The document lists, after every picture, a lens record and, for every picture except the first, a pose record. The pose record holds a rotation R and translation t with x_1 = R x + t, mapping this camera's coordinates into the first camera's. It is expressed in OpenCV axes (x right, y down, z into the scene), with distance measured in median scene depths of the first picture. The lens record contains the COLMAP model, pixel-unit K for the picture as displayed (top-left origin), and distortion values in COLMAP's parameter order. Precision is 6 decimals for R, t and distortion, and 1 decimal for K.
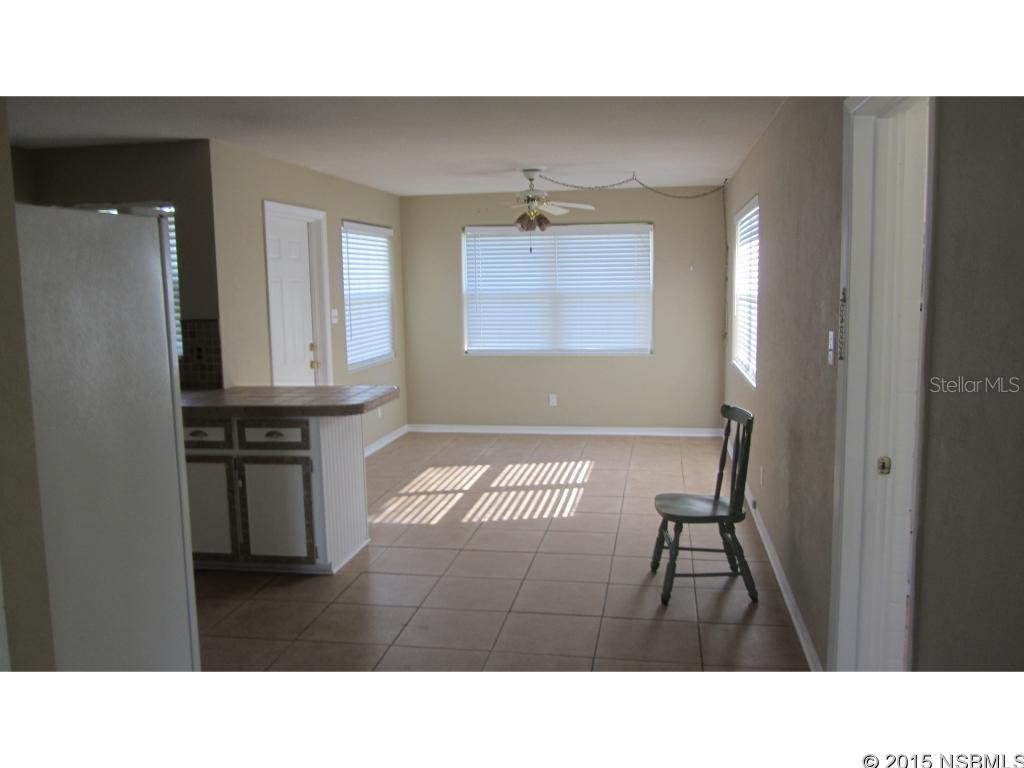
lens RADIAL K [[850.1, 0, 512.0], [0, 850.1, 384.0], [0, 0, 1]] dist [0.001309, -0.000123]
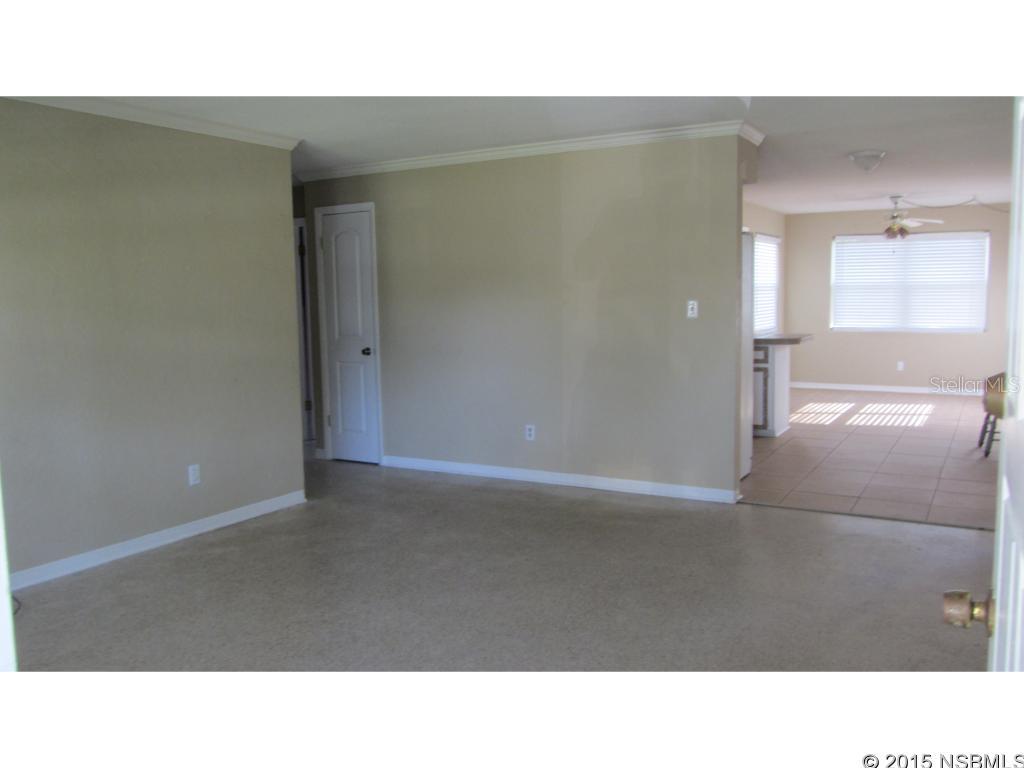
lens RADIAL K [[851.6, 0, 512.0], [0, 851.6, 384.0], [0, 0, 1]] dist [-0.035976, 0.000589]
pose [[0.938476, 0.038532, -0.343189, -0.085155], [-0.041985, 0.999115, -0.002632, 0.096991], [0.342784, 0.016879, 0.939263, -0.560860]]
